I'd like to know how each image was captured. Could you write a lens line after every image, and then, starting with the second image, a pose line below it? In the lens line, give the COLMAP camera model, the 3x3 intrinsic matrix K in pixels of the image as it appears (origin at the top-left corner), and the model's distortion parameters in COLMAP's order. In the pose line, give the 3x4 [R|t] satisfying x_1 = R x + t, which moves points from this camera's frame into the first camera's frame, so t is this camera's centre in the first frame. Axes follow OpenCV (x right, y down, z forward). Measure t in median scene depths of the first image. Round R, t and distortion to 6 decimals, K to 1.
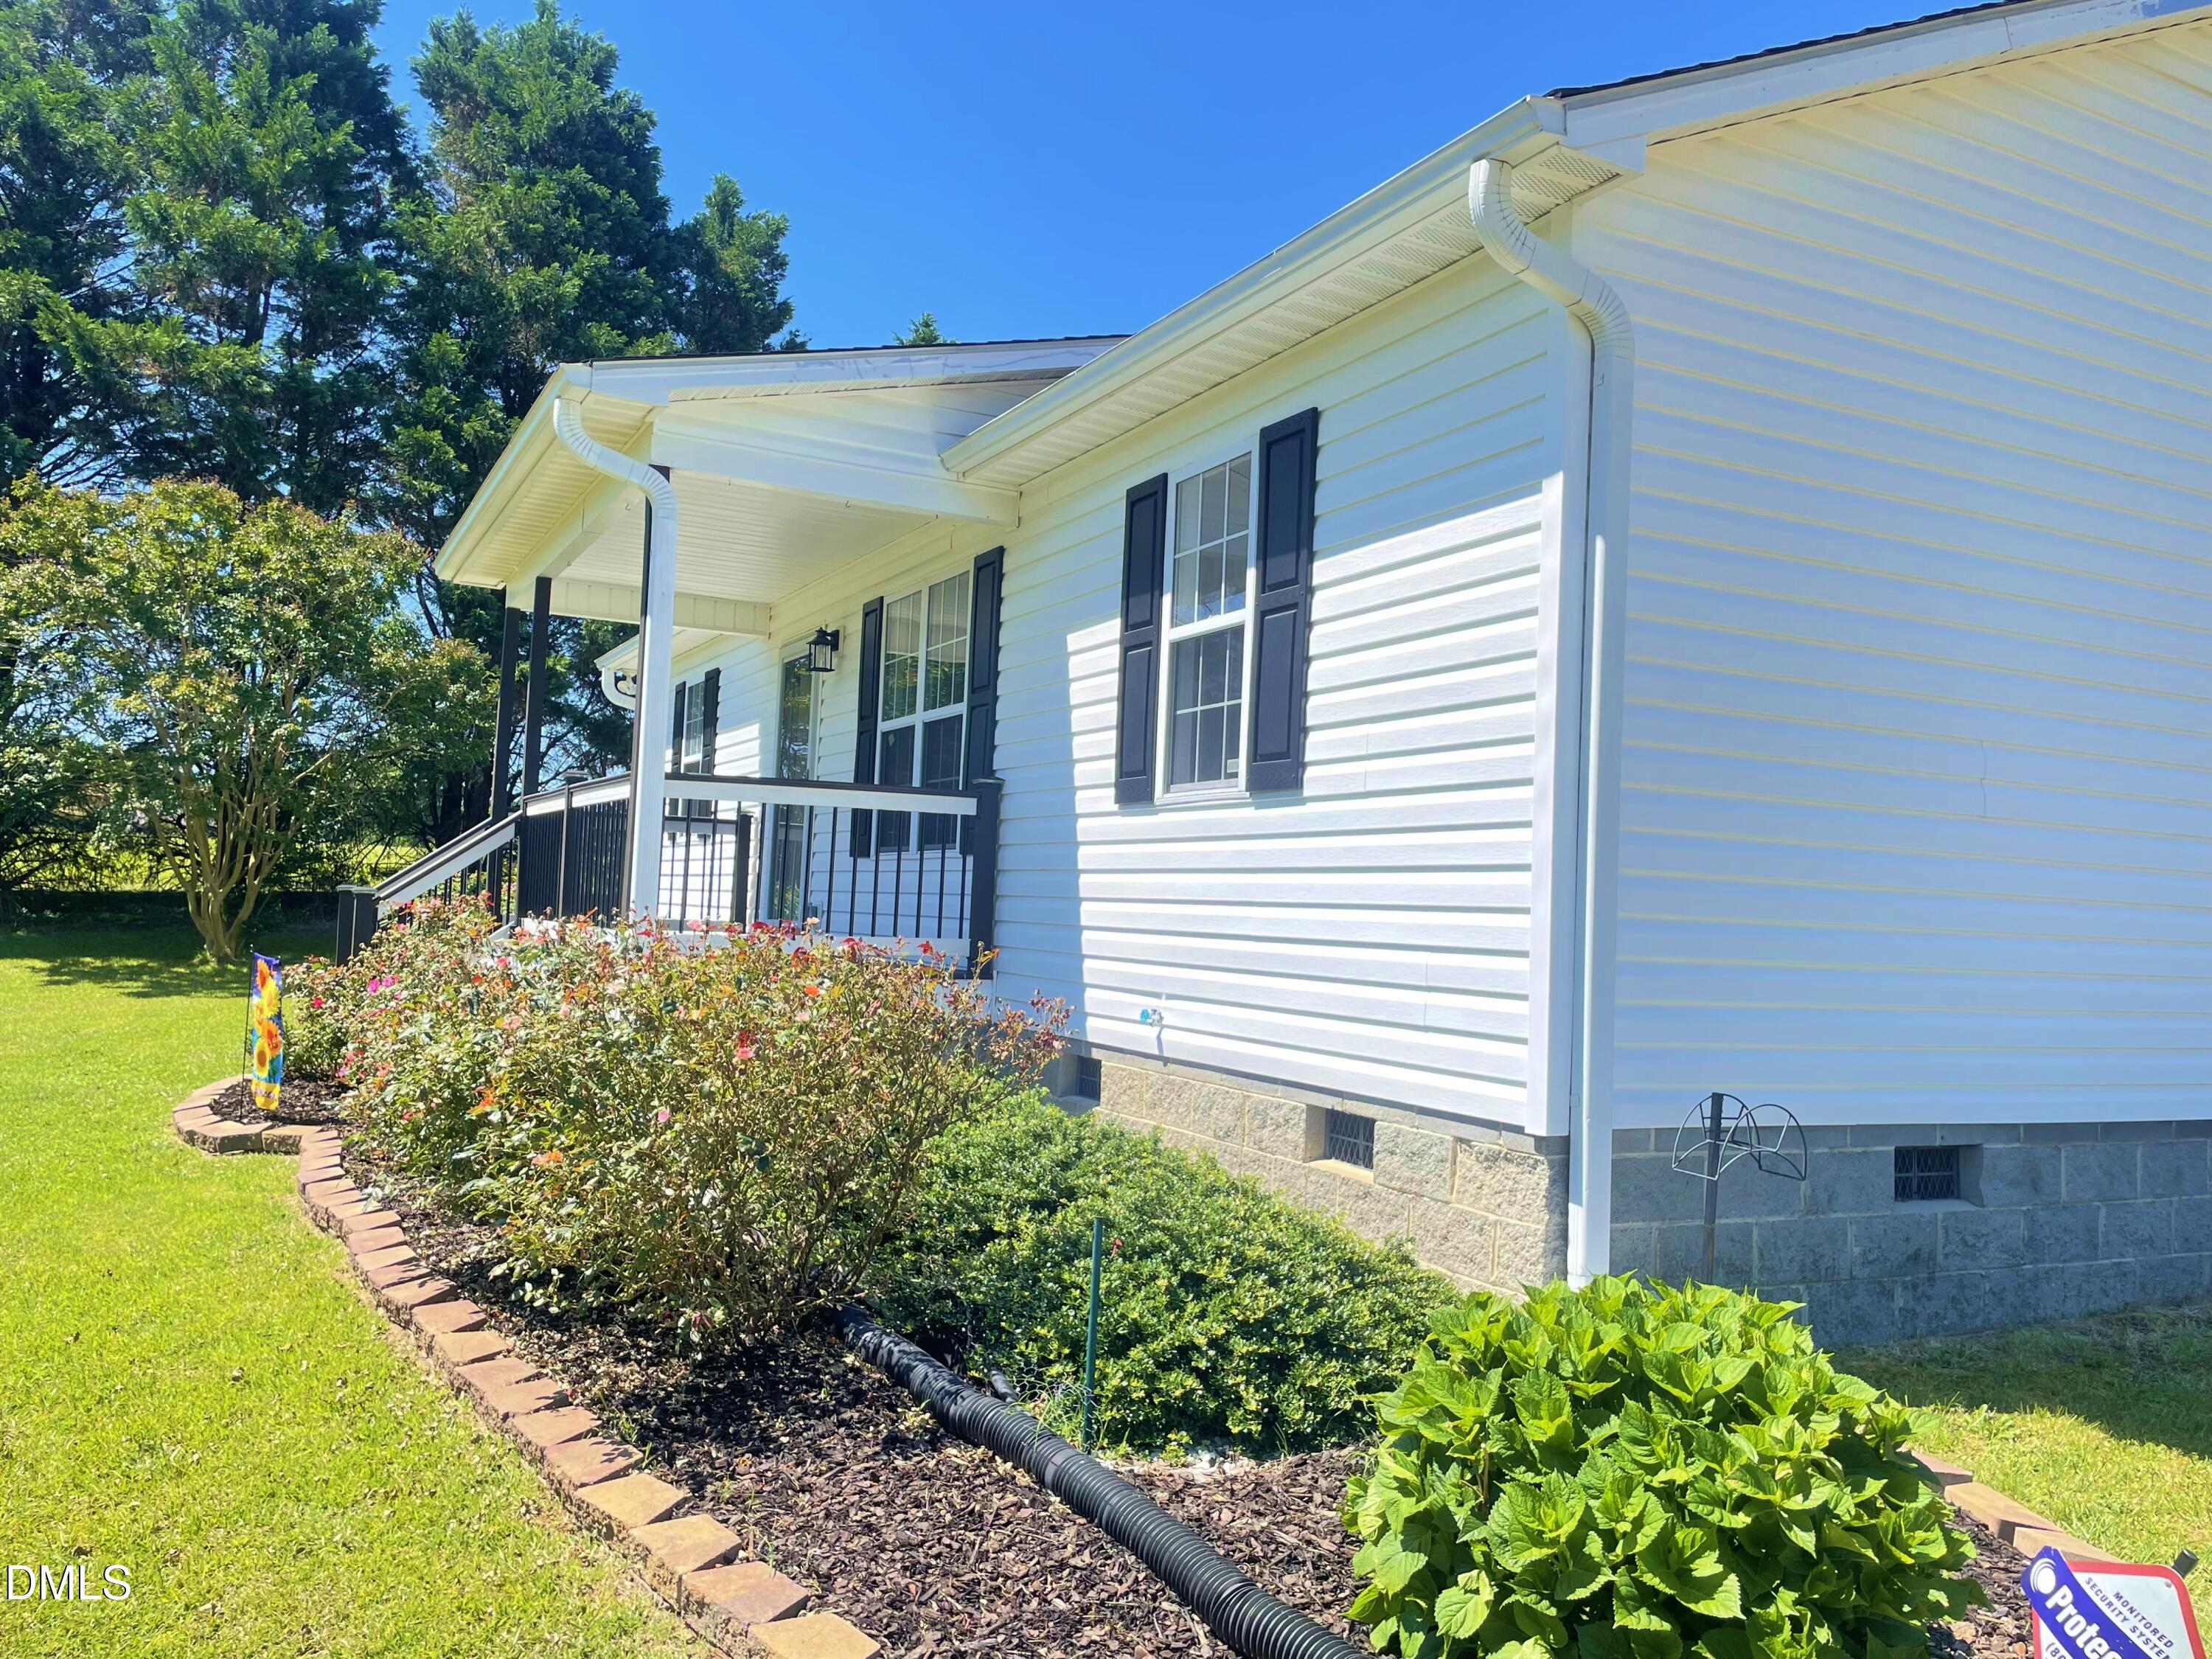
lens RADIAL K [[1687.0, 0, 1106.0], [0, 1687.0, 829.5], [0, 0, 1]] dist [0.053839, -0.003400]
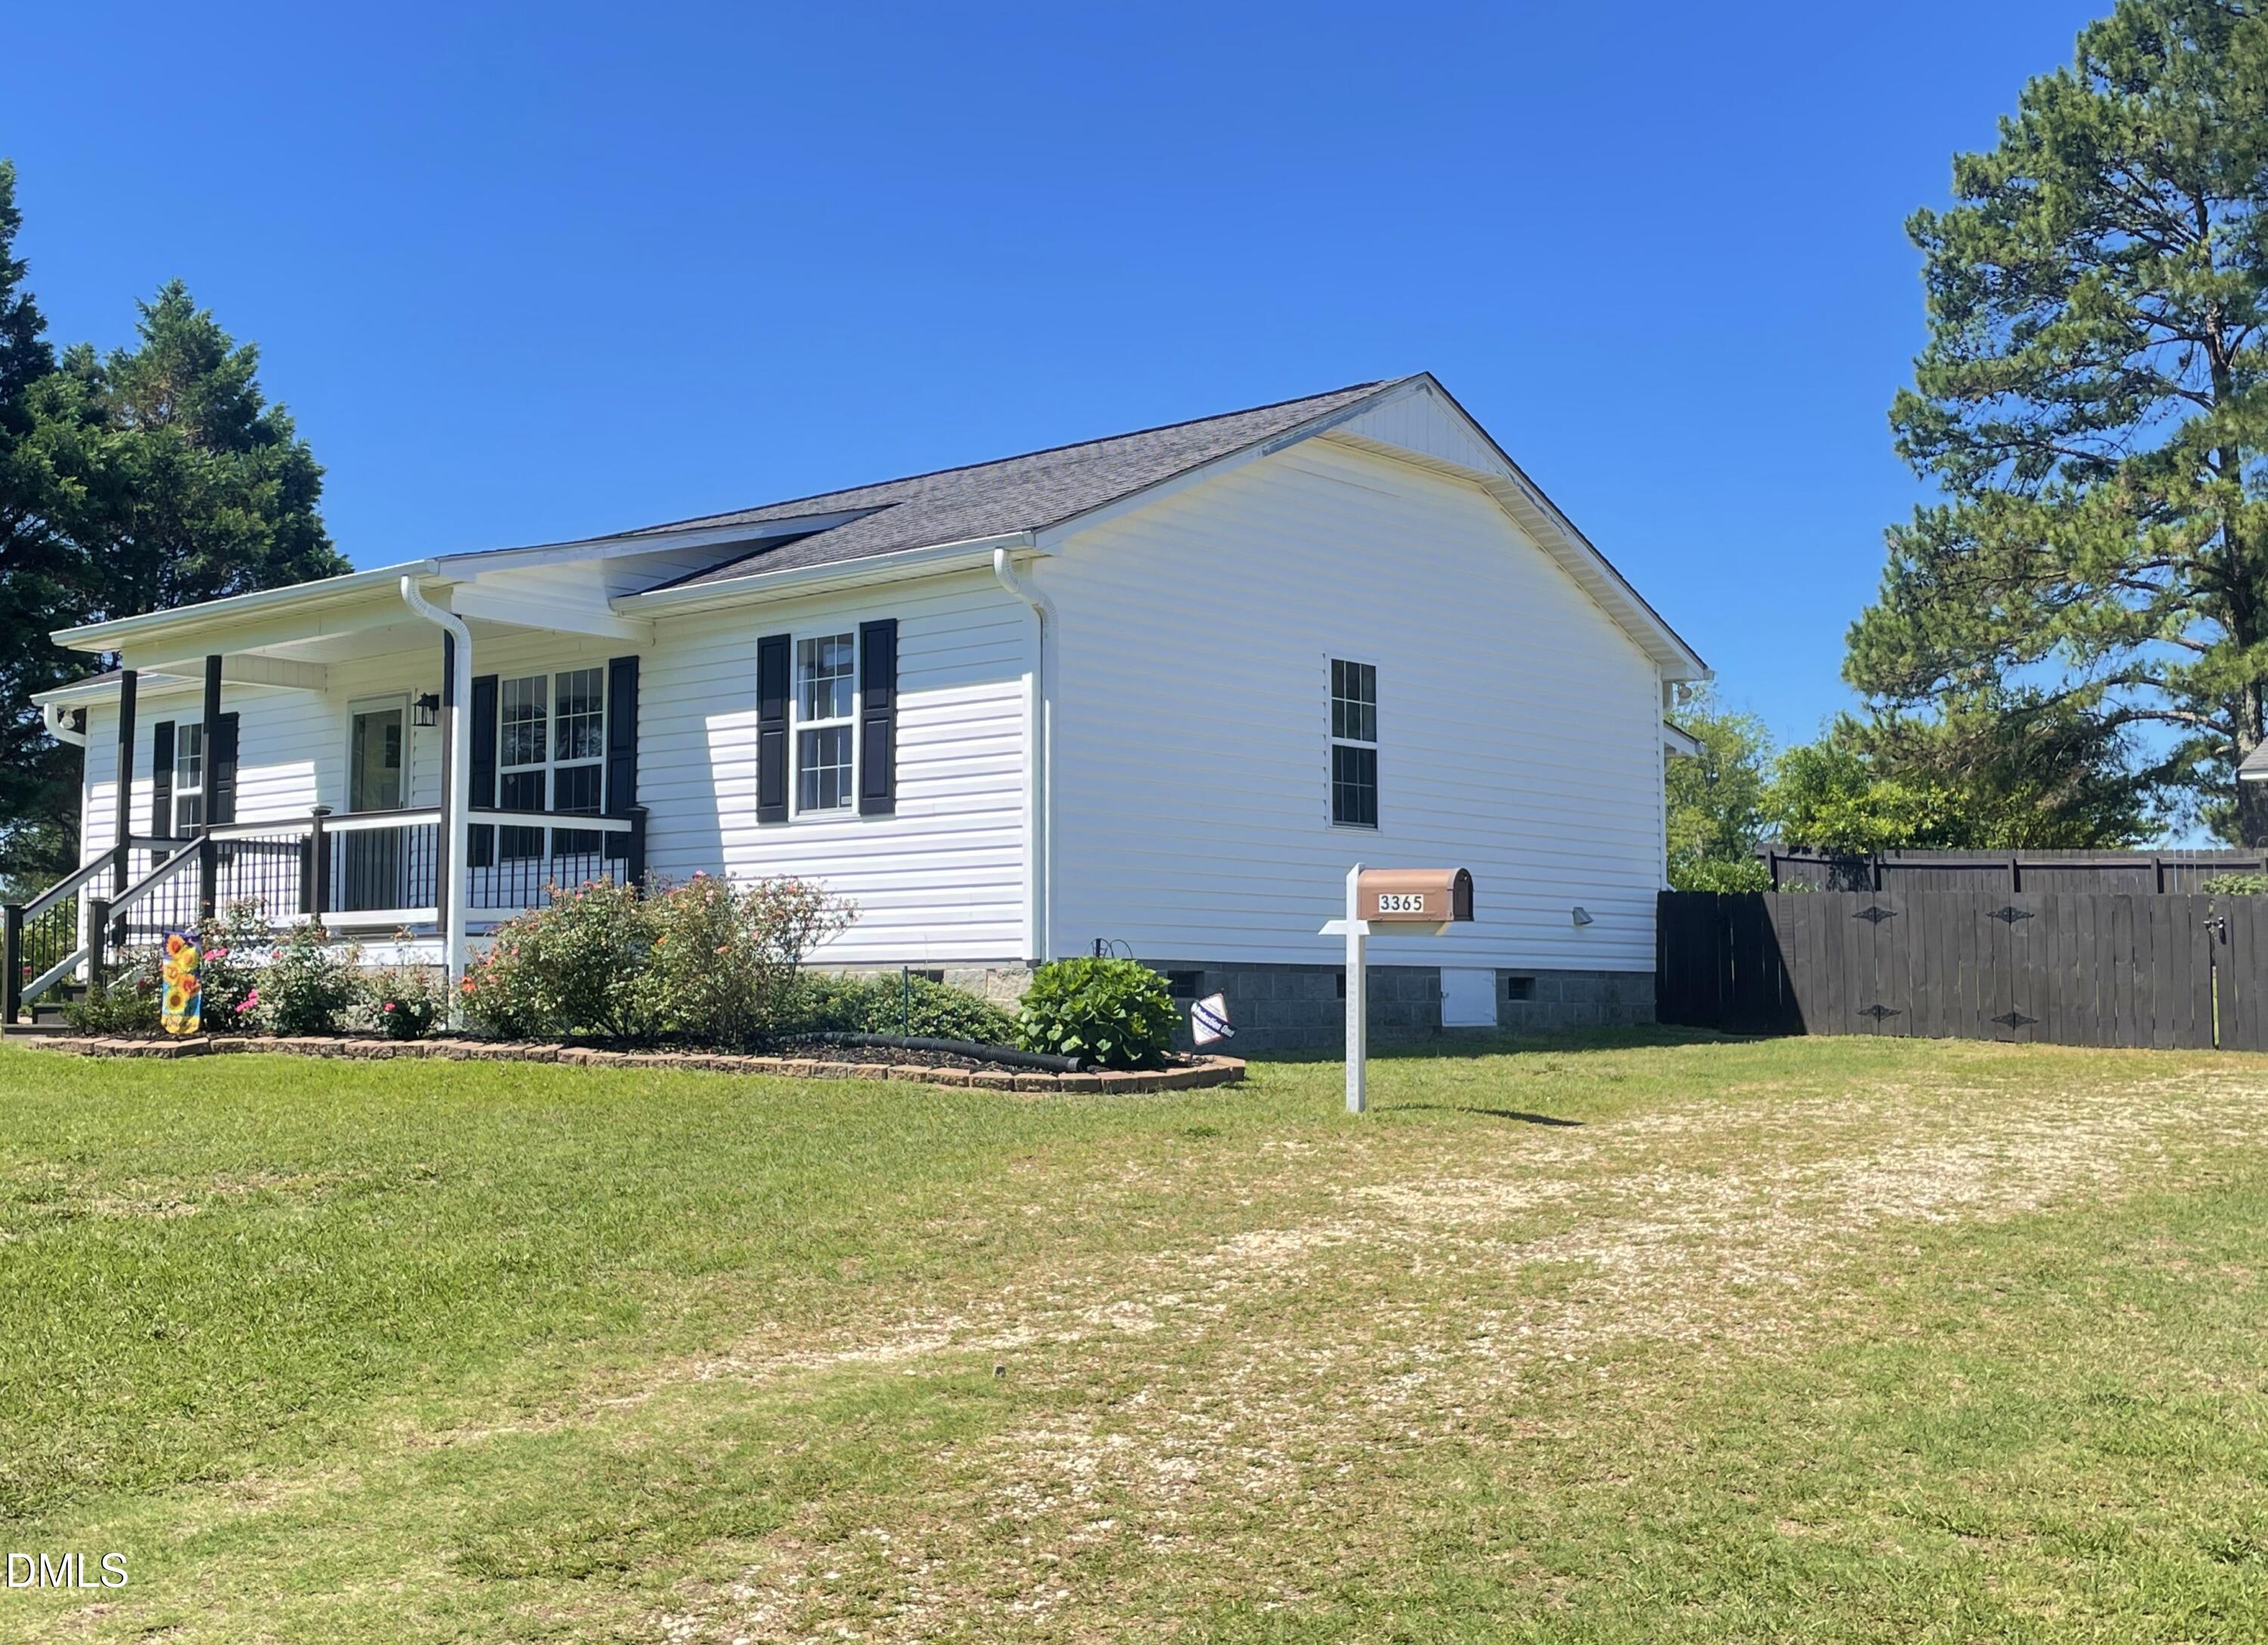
lens RADIAL K [[2721.7, 0, 1134.0], [0, 2721.7, 822.5], [0, 0, 1]] dist [0.007751, 0.002435]
pose [[0.917674, -0.010106, 0.397205, -0.815888], [0.018363, 0.999687, -0.016990, 0.043087], [-0.396909, 0.022885, 0.917573, -1.856783]]
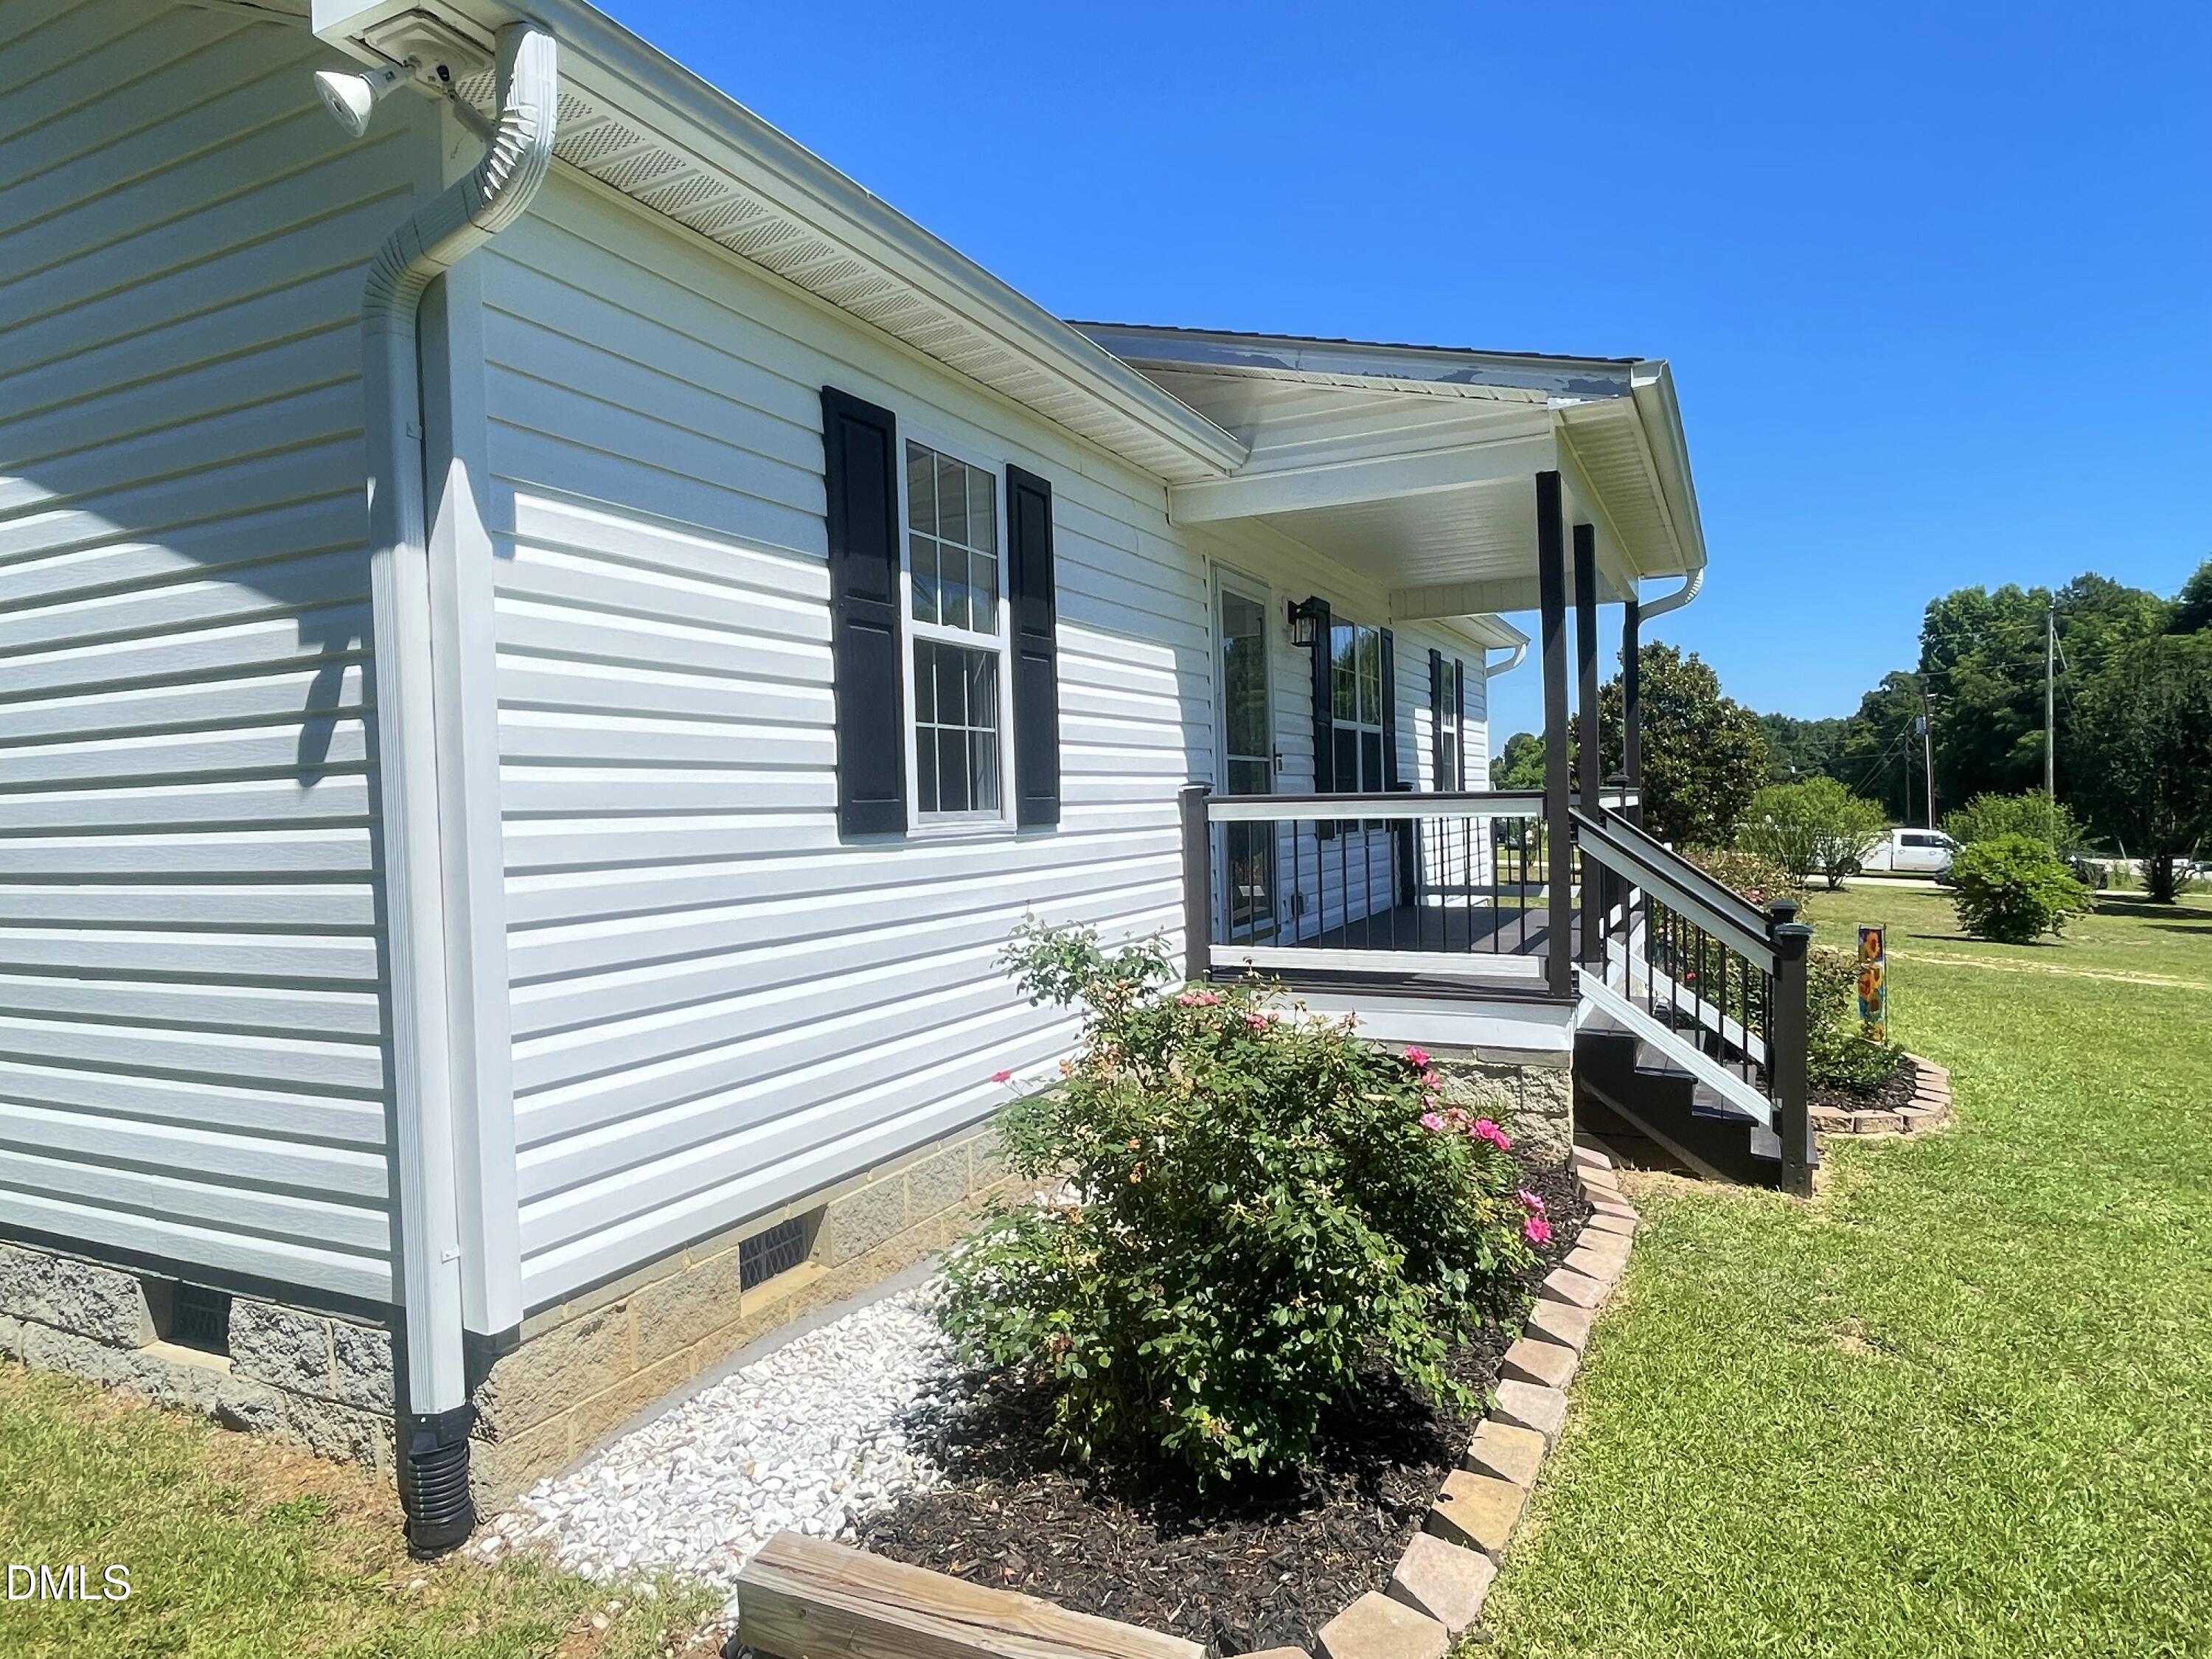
lens RADIAL K [[1337.8, 0, 1106.0], [0, 1337.8, 829.5], [0, 0, 1]] dist [-0.002177, -0.000053]
pose [[-0.603038, -0.036645, 0.796871, -0.564119], [-0.031661, 0.999257, 0.021992, -0.037959], [-0.797084, -0.011967, -0.603750, 1.388345]]
